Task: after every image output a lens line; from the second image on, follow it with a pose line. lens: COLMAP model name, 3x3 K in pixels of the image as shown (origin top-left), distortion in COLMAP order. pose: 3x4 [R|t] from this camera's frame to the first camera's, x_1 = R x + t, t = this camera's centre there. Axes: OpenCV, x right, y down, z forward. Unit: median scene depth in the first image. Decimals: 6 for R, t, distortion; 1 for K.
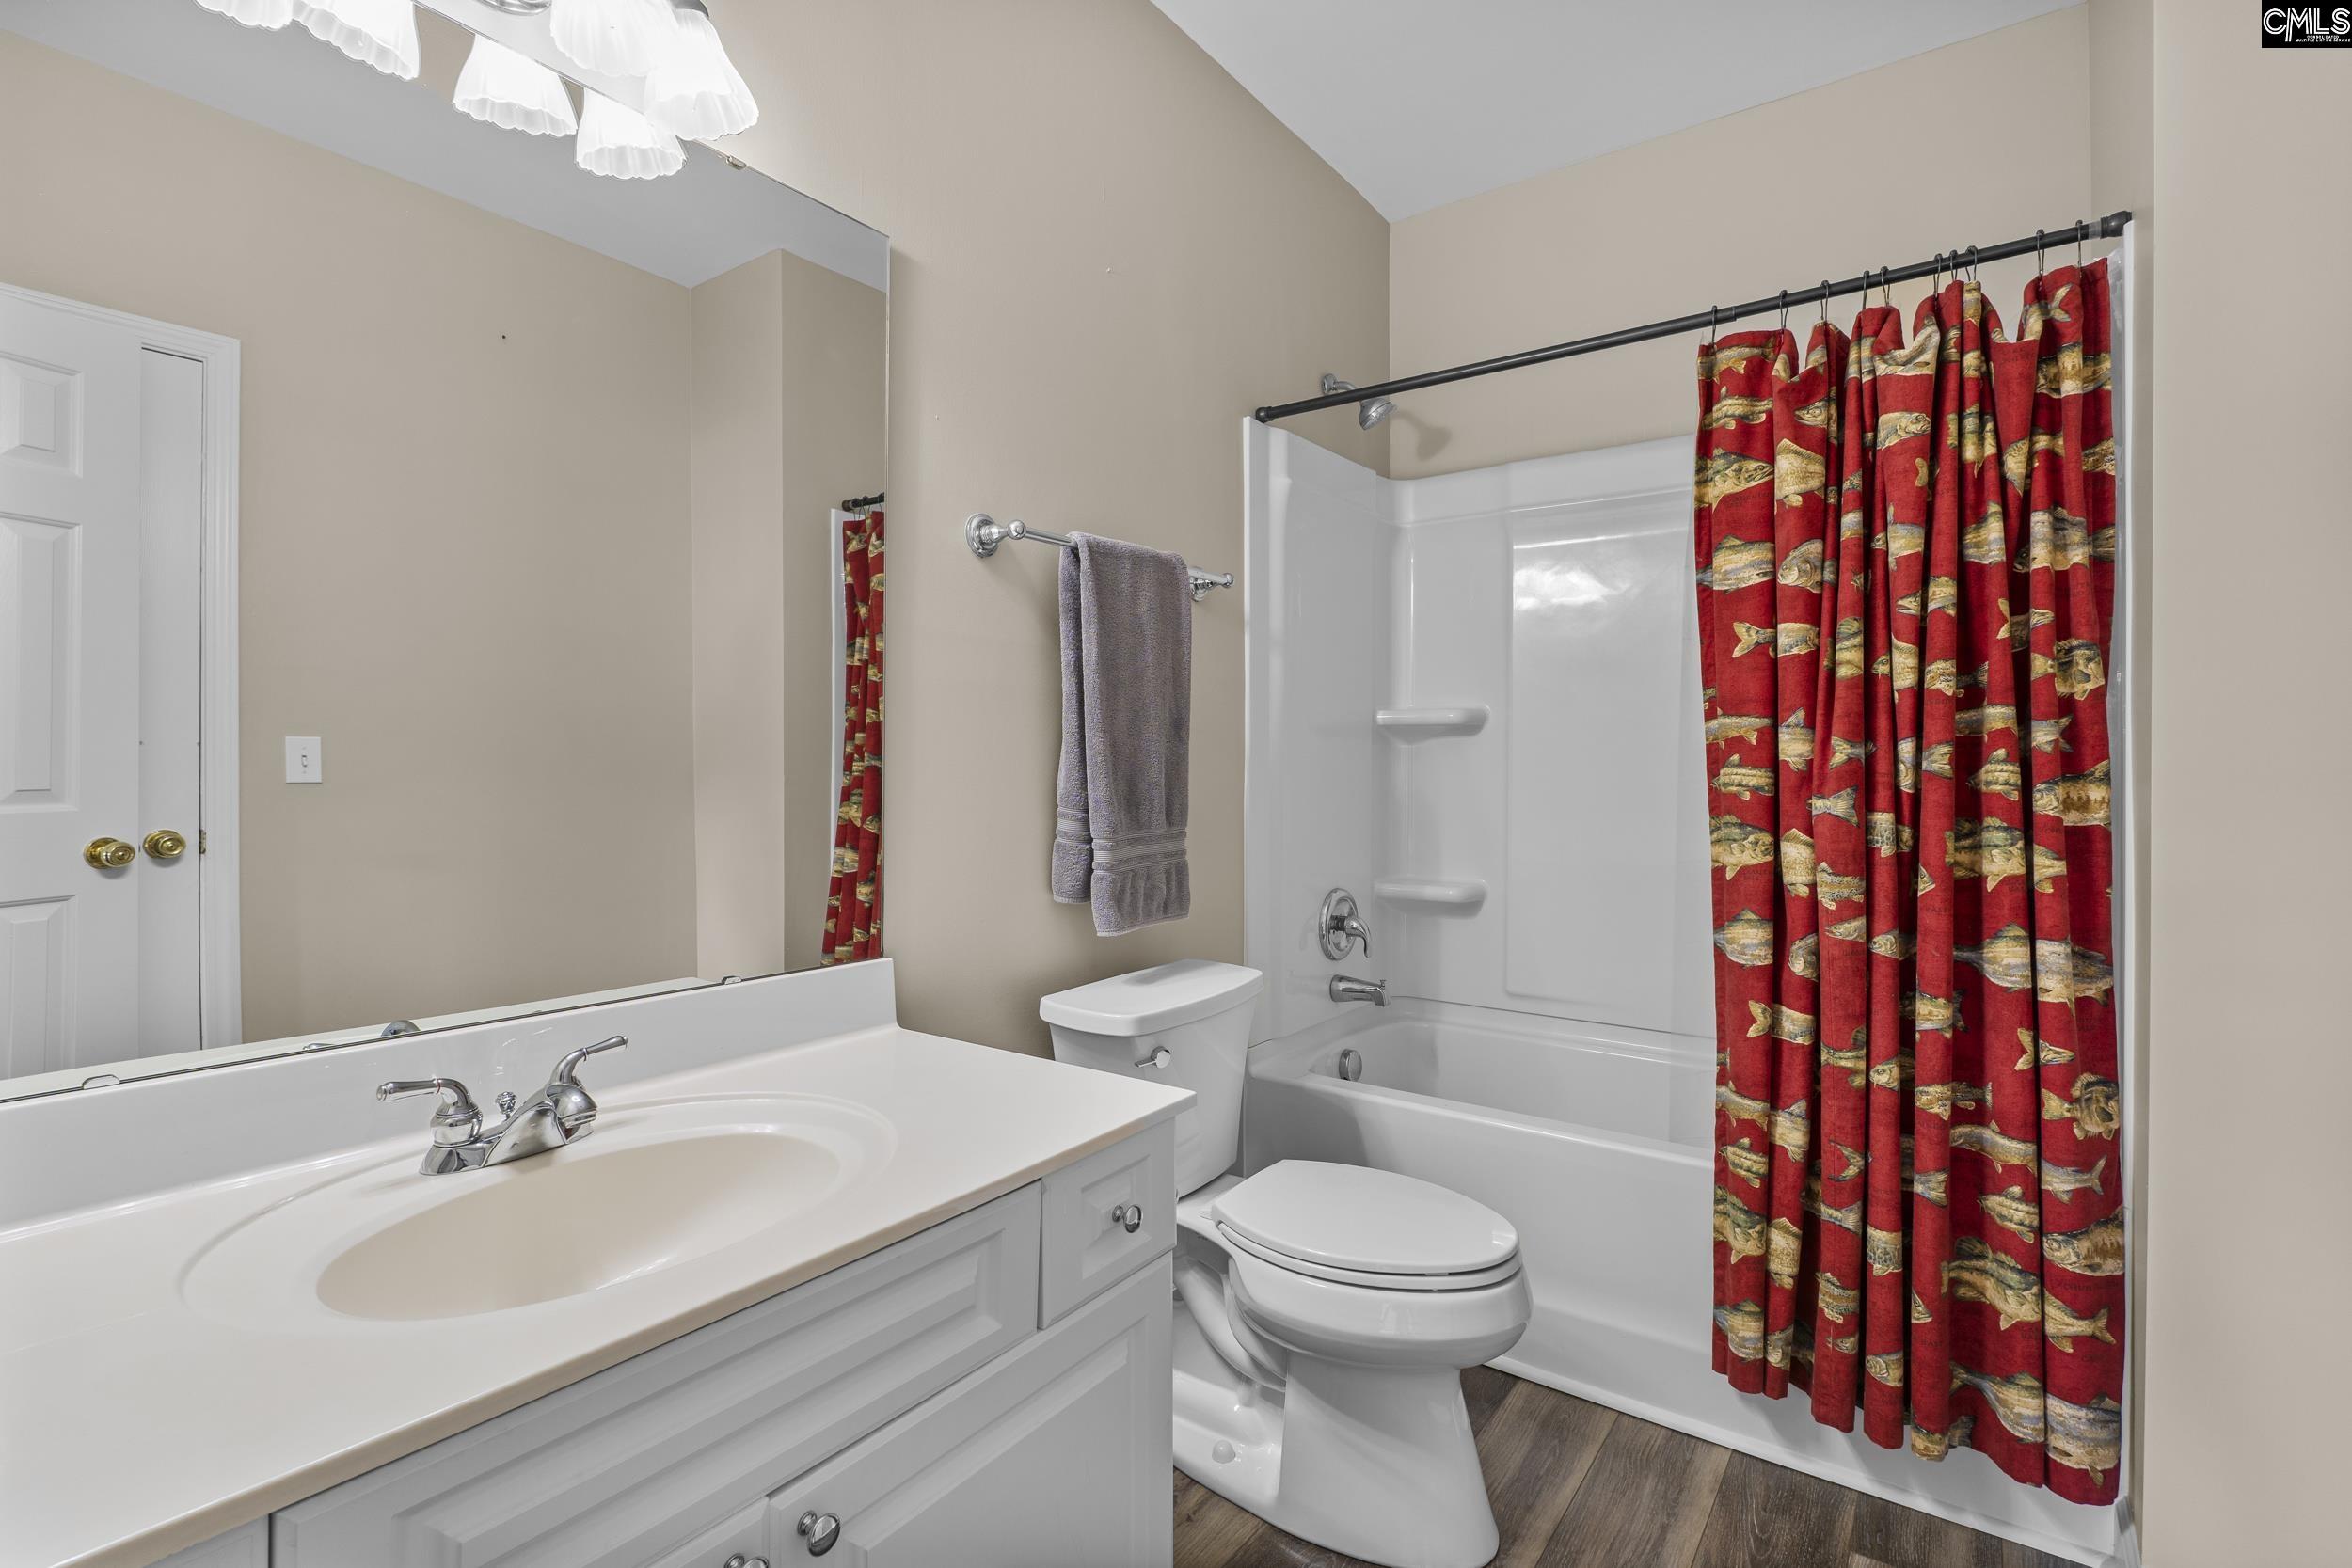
lens RADIAL K [[1083.9, 0, 1177.0], [0, 1083.9, 765.7], [0, 0, 1]] dist [-0.008429, 0.000518]
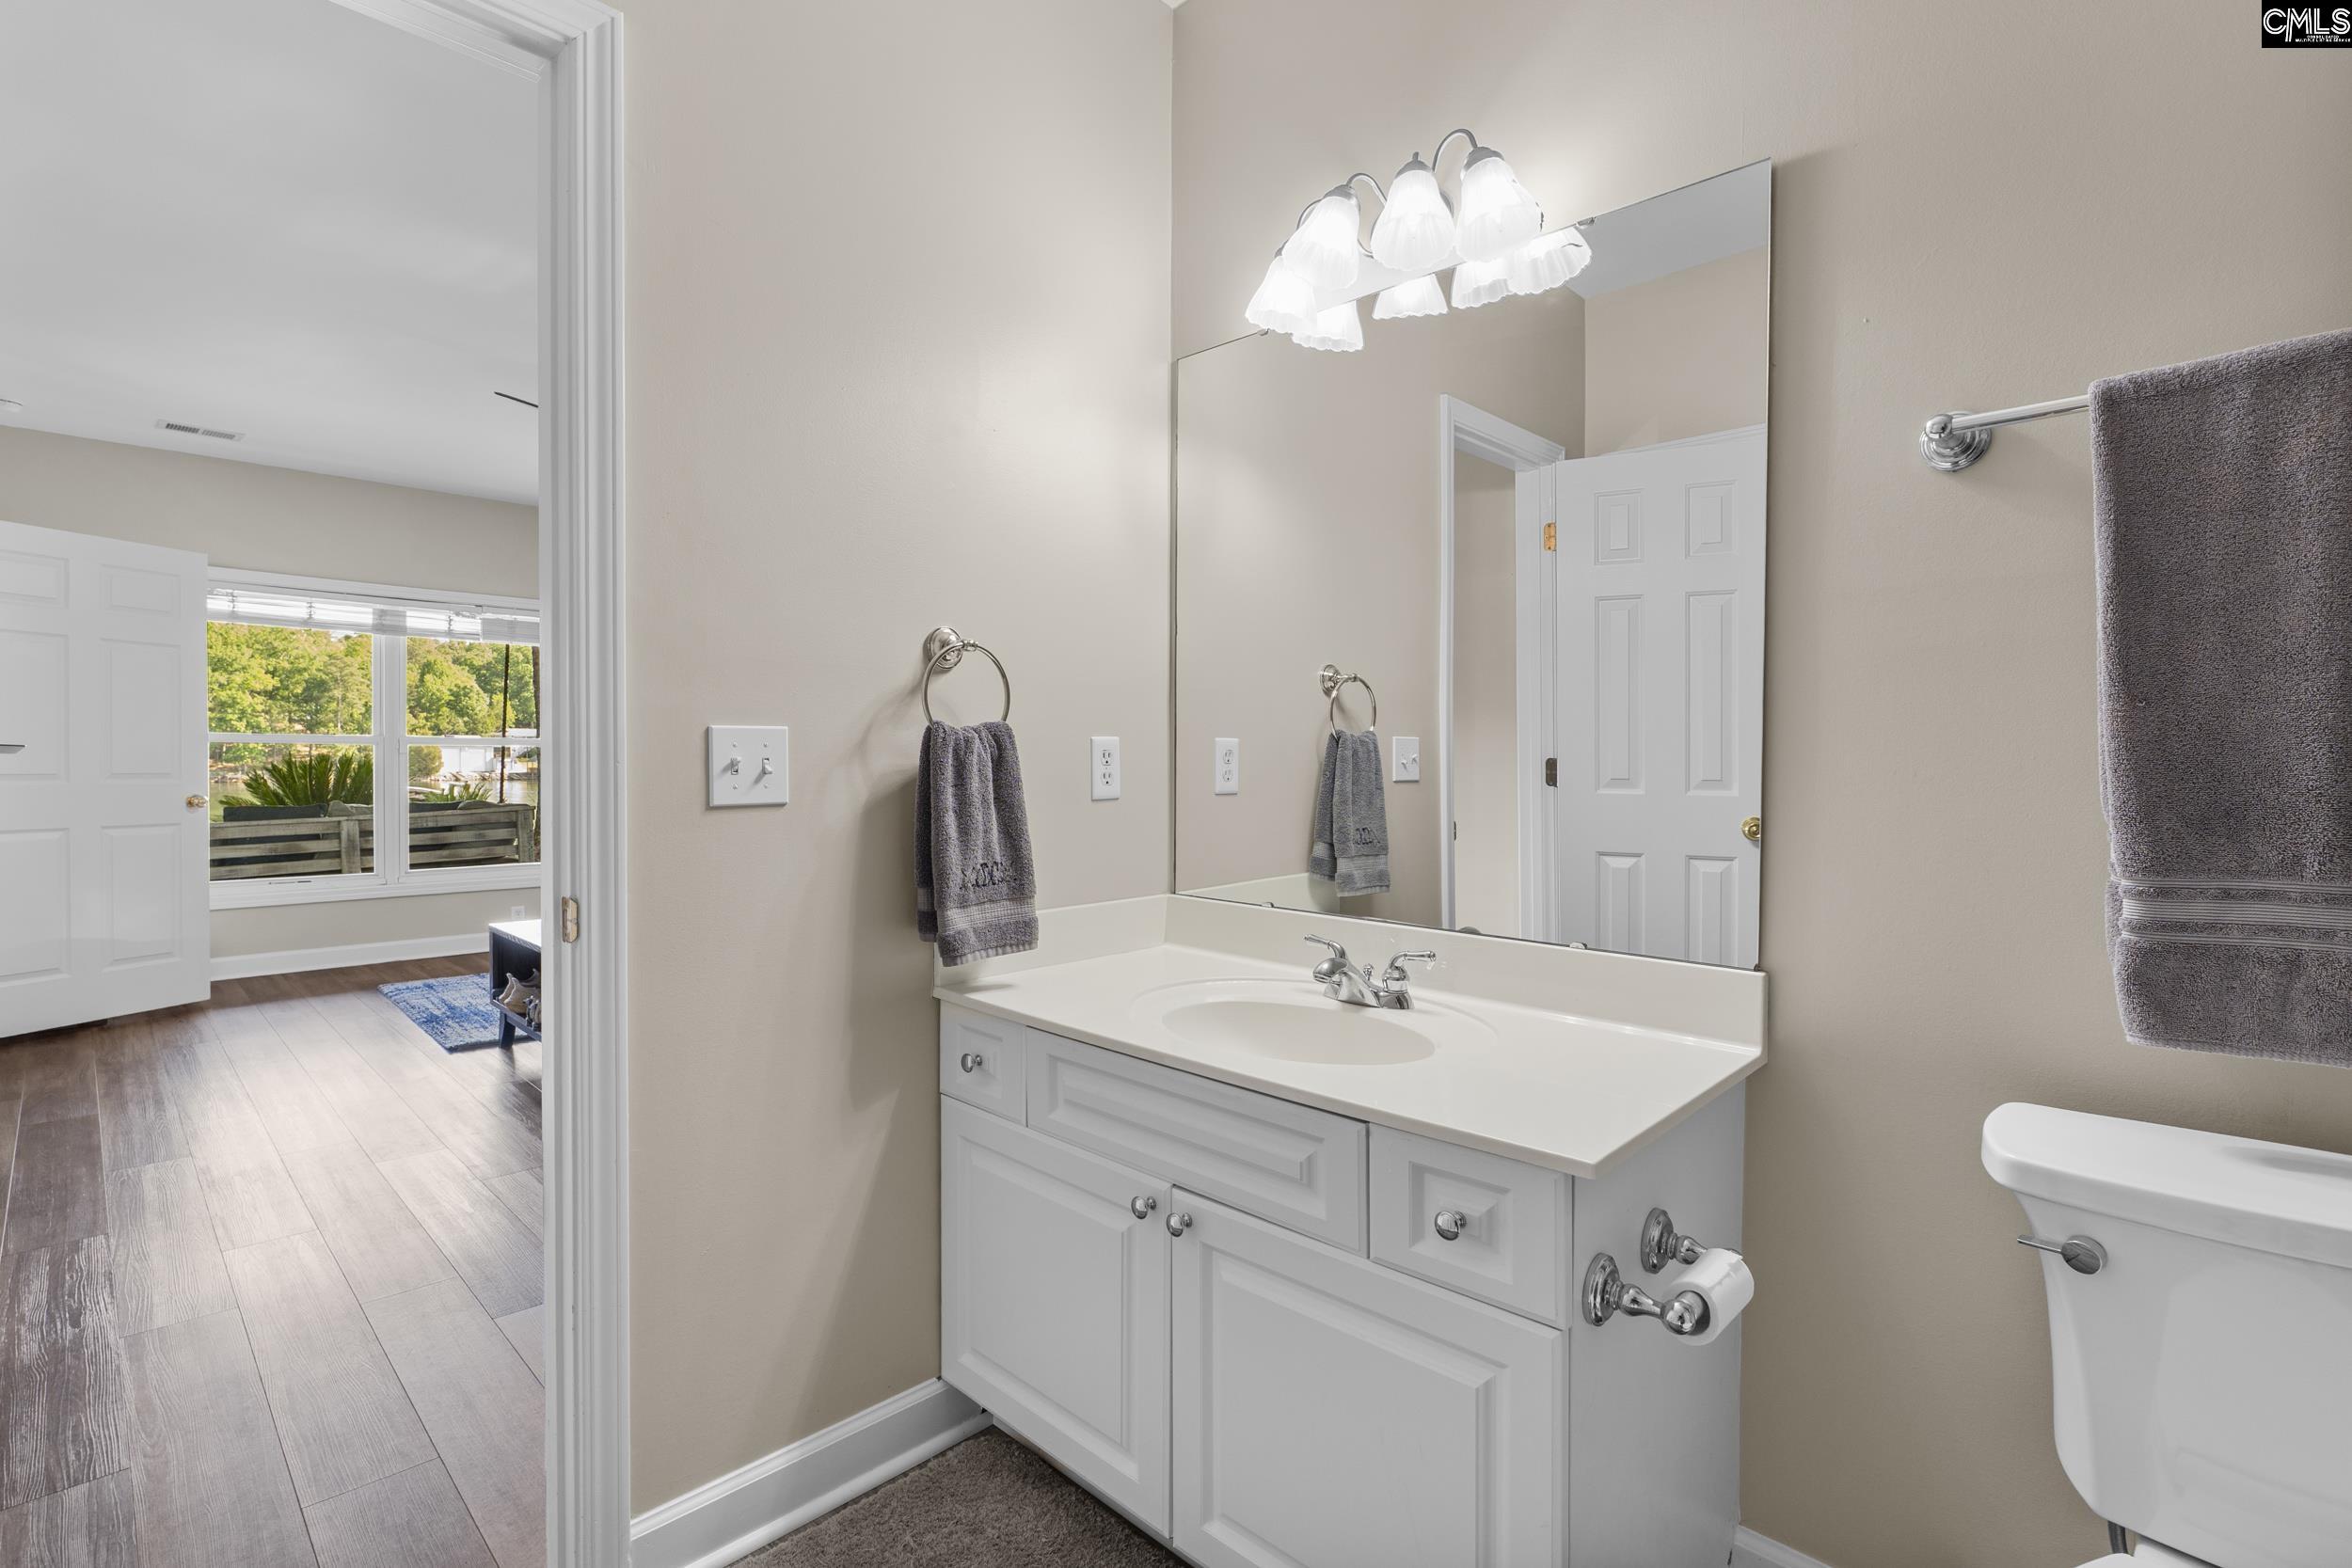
lens RADIAL K [[1083.9, 0, 1181.9], [0, 1083.9, 780.2], [0, 0, 1]] dist [-0.008429, 0.000518]
pose [[-0.130582, 0.011385, -0.991372, 1.433061], [-0.014517, 0.999805, 0.013394, 0.030840], [0.991331, 0.016141, -0.130392, 1.374243]]
